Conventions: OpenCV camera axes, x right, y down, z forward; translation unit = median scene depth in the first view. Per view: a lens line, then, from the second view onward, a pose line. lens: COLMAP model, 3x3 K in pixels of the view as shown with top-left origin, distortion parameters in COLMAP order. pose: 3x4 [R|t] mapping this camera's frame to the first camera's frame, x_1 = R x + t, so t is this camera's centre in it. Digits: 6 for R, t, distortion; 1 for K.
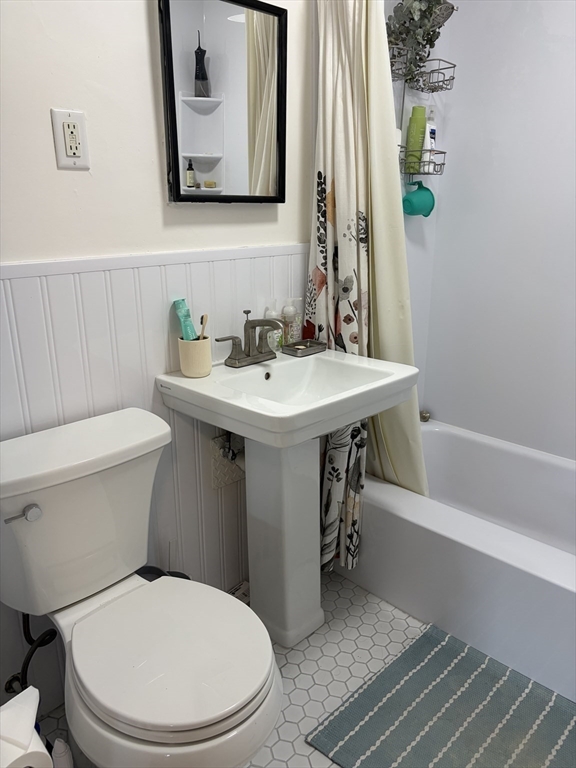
lens RADIAL K [[576.2, 0, 290.1], [0, 576.2, 384.3], [0, 0, 1]] dist [0.048409, -0.057251]
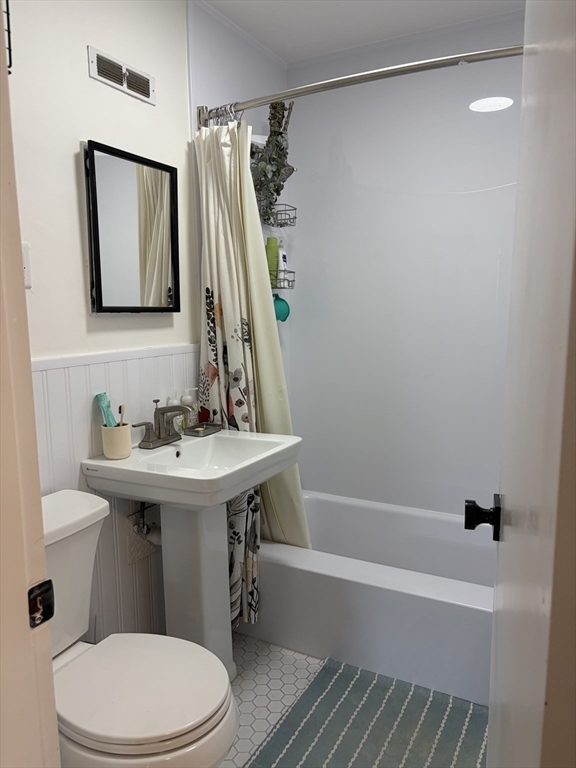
lens RADIAL K [[576.2, 0, 281.9], [0, 576.2, 391.0], [0, 0, 1]] dist [0.048409, -0.057251]
pose [[0.959921, -0.050431, 0.275698, -0.147608], [0.093699, 0.984823, -0.146095, 0.048034], [-0.264146, 0.166073, 0.950077, -0.183488]]
